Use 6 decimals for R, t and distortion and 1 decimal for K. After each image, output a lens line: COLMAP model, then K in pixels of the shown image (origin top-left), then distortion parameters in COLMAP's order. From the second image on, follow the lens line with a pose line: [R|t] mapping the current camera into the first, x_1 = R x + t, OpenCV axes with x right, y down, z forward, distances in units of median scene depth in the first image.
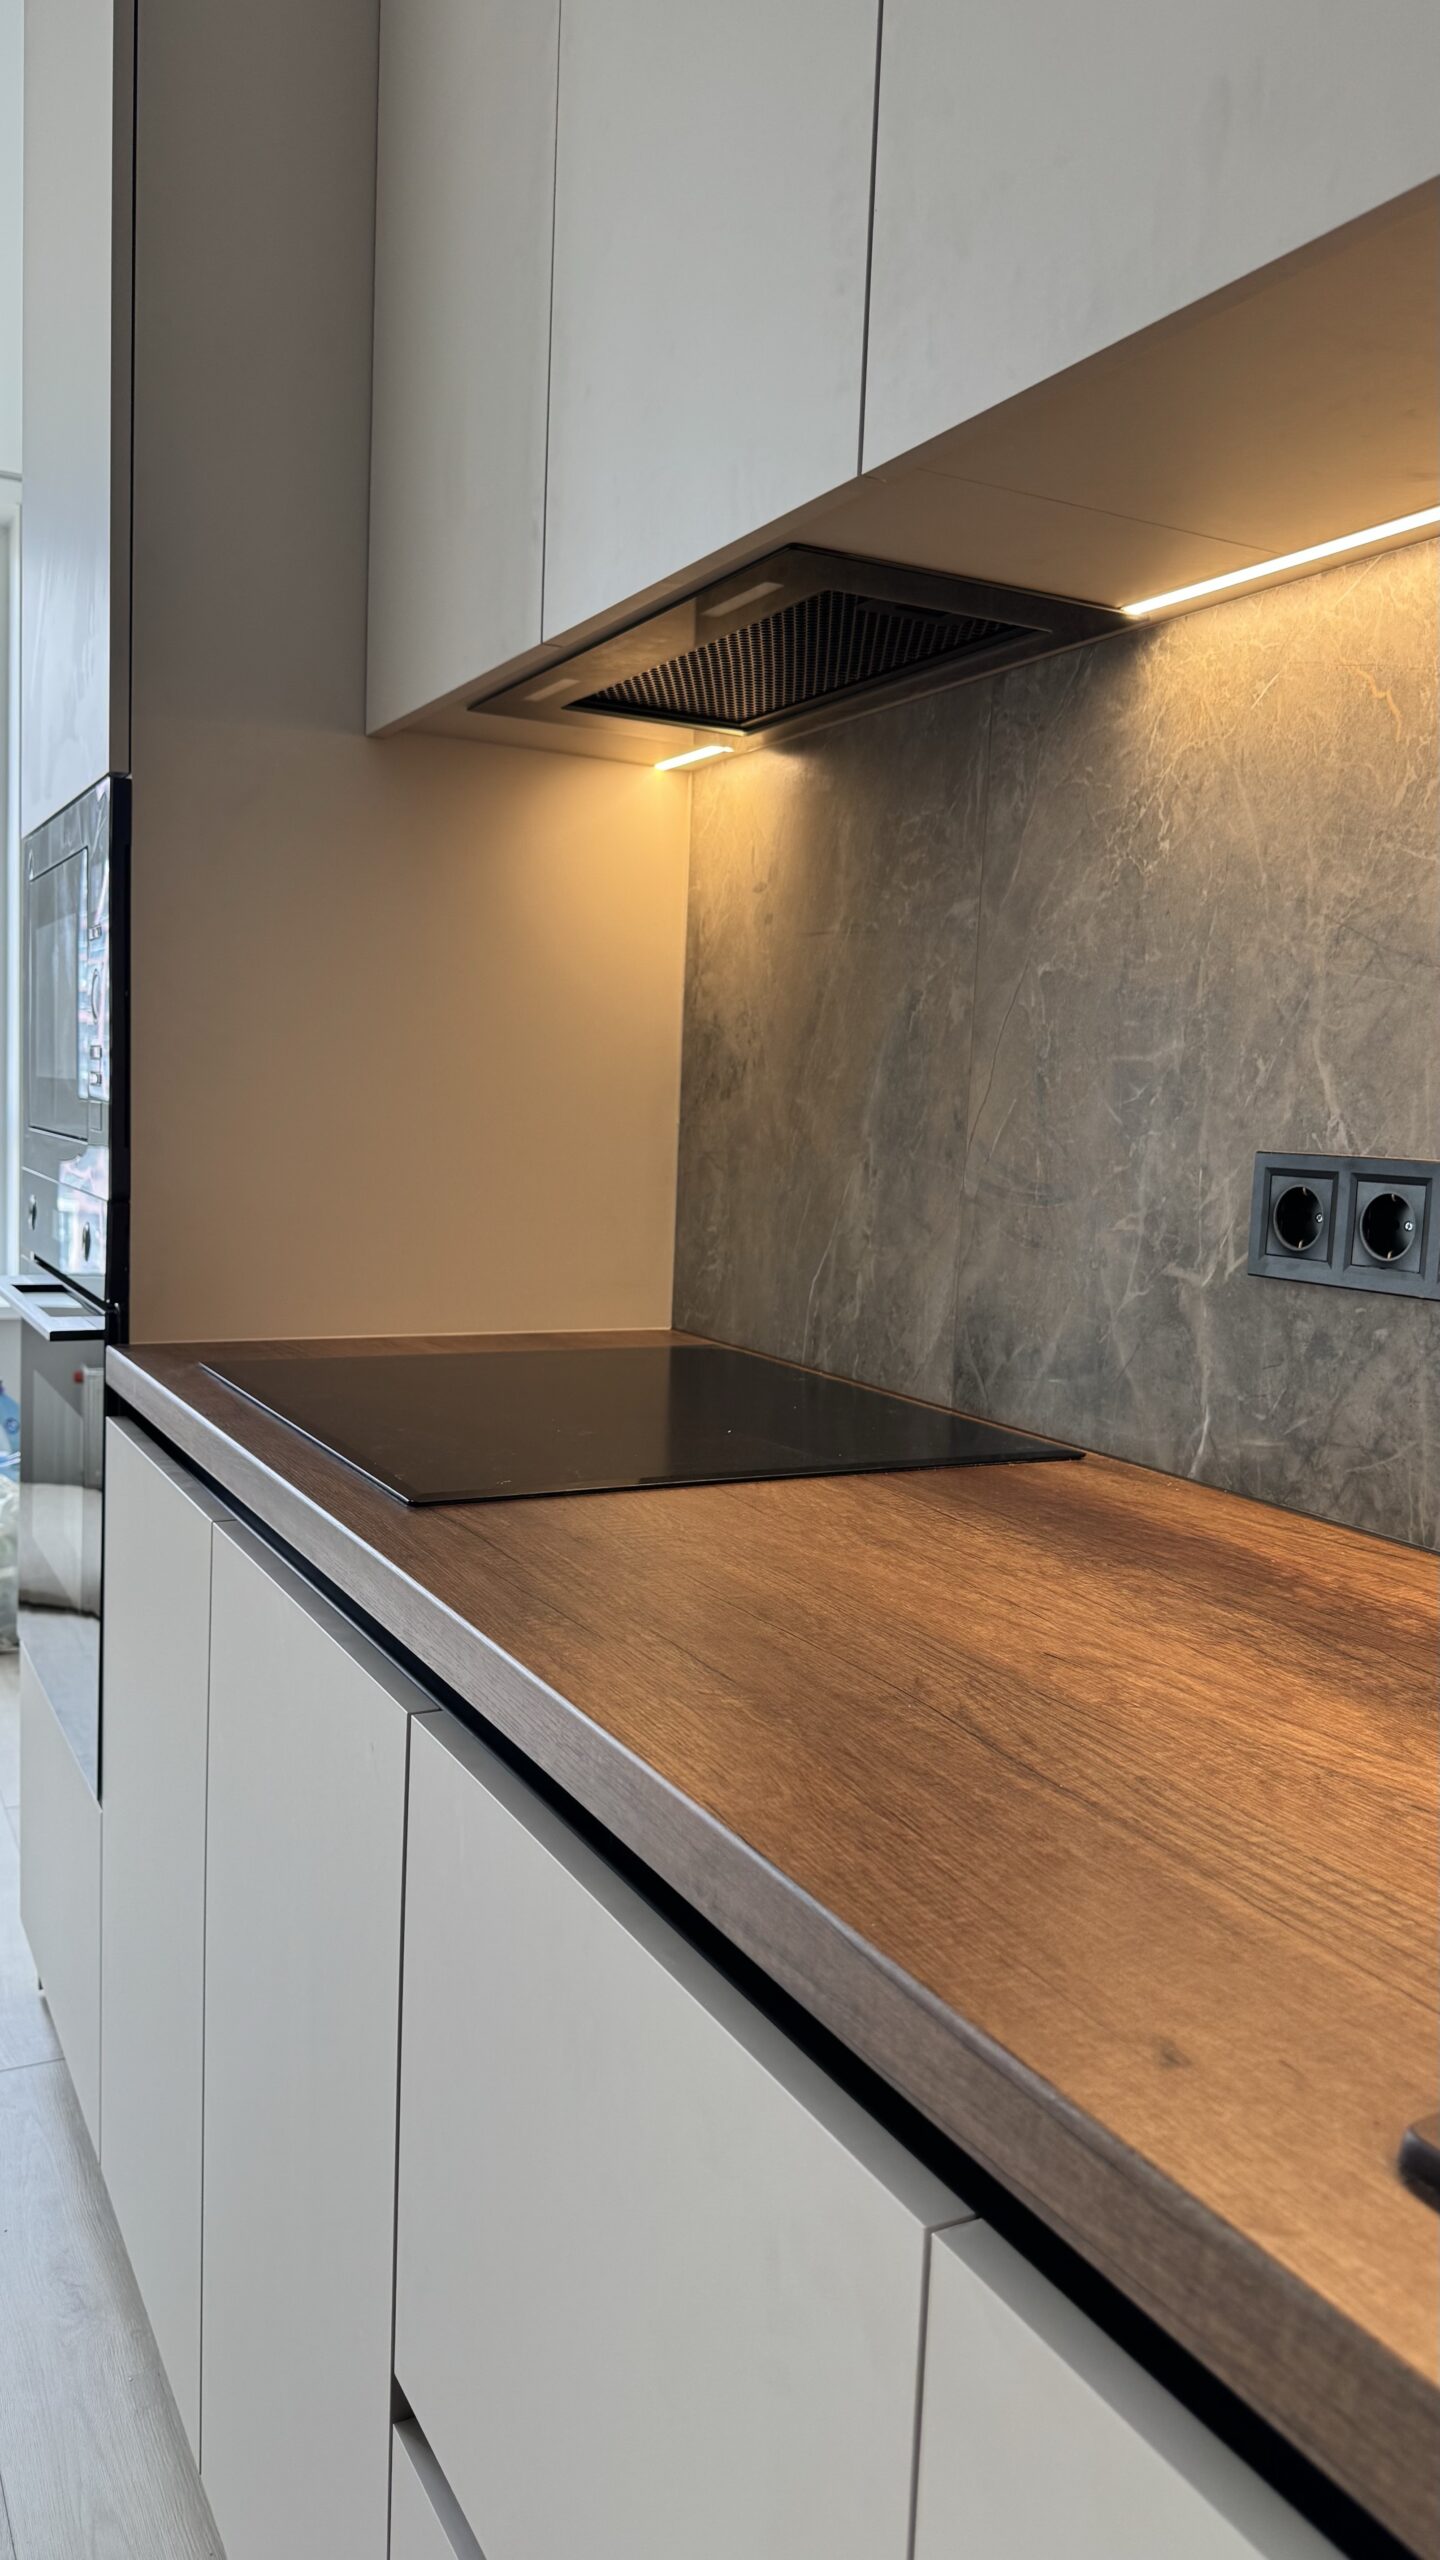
lens RADIAL K [[1812.3, 0, 710.0], [0, 1812.3, 1290.9], [0, 0, 1]] dist [0.124540, -0.131377]
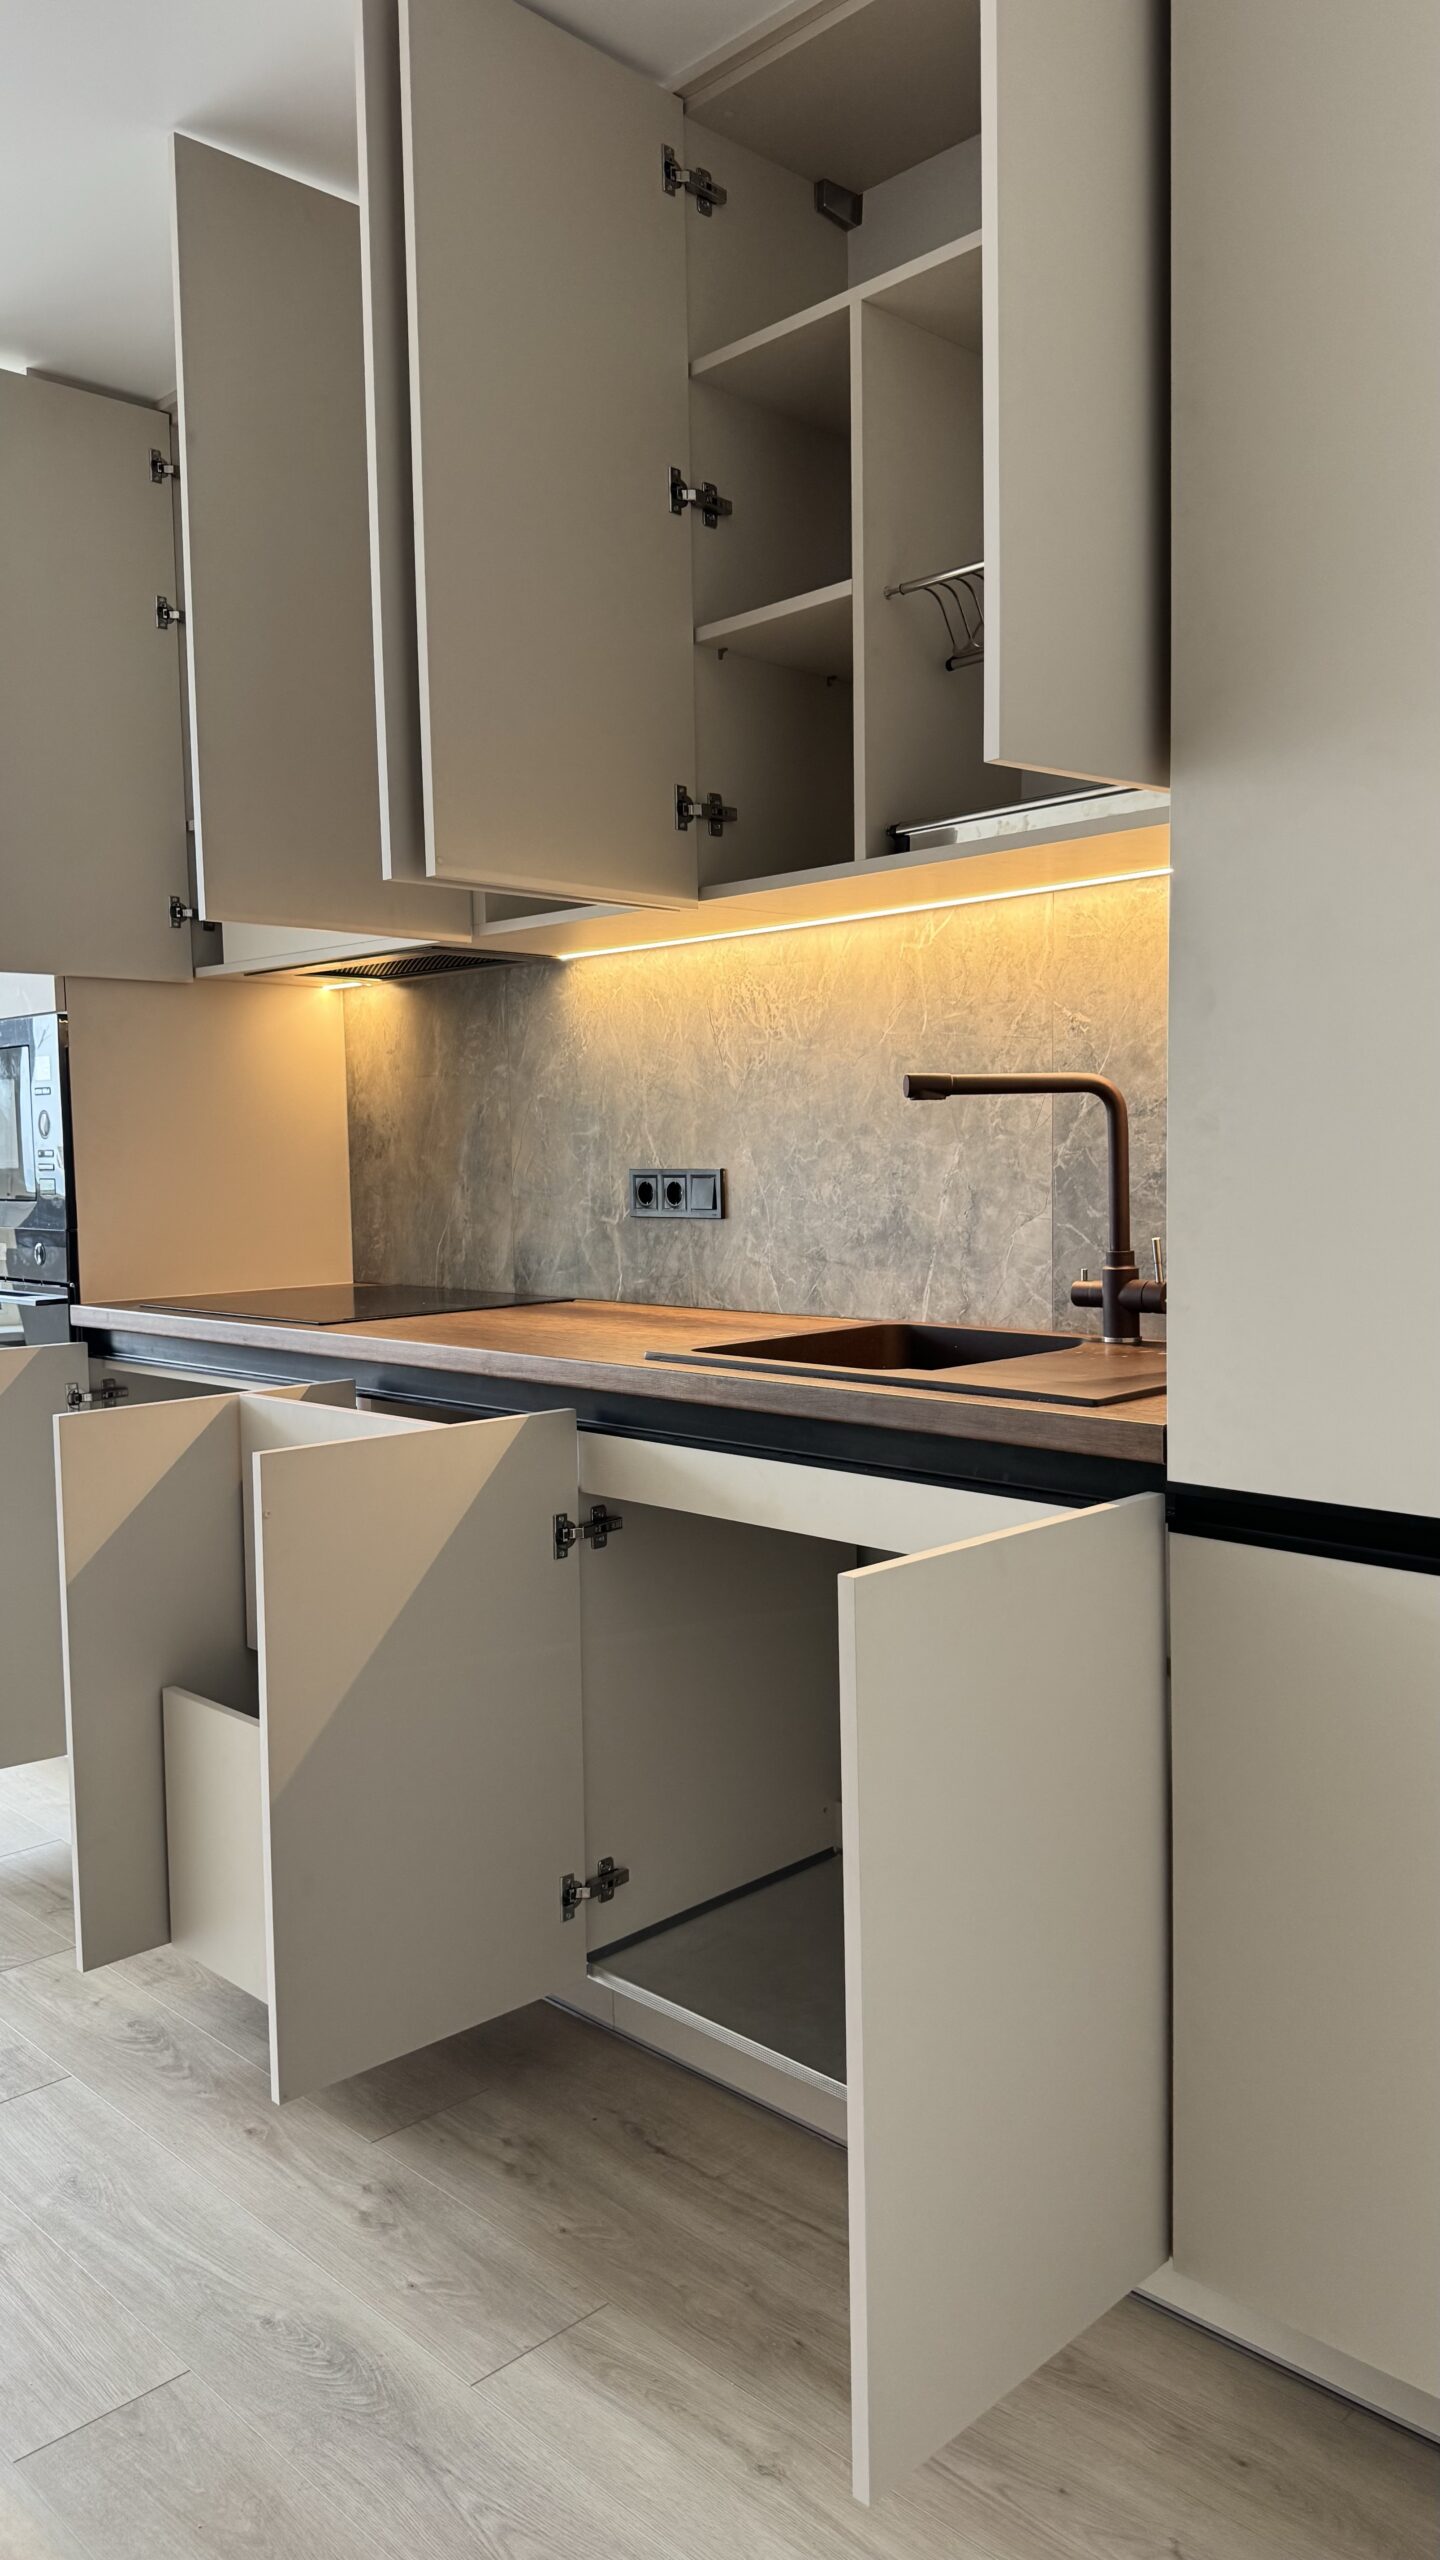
lens RADIAL K [[1812.3, 0, 710.0], [0, 1812.3, 1290.9], [0, 0, 1]] dist [0.124540, -0.131377]
pose [[0.956361, -0.078595, 0.281418, -0.307798], [0.084765, 0.996353, -0.009800, 0.122383], [-0.279621, 0.033226, 0.959535, -1.395897]]
